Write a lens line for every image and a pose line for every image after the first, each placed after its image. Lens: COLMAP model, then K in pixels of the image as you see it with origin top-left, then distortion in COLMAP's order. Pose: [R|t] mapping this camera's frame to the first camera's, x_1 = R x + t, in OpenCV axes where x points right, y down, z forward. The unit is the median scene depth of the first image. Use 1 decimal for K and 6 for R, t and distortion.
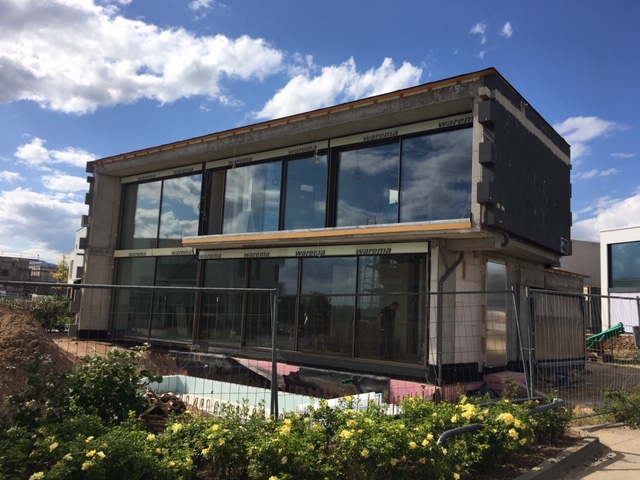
lens RADIAL K [[544.8, 0, 320.0], [0, 544.8, 240.0], [0, 0, 1]] dist [0.080296, -0.093205]
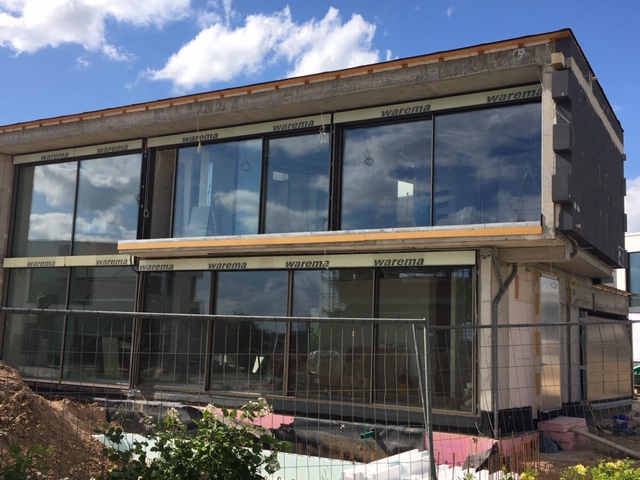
lens RADIAL K [[715.9, 0, 320.0], [0, 715.9, 240.0], [0, 0, 1]] dist [0.058600, -0.020096]
pose [[0.990422, 0.009441, 0.137747, -0.124874], [-0.008710, 0.999945, -0.005909, -0.003015], [-0.137795, 0.004653, 0.990450, 0.024639]]
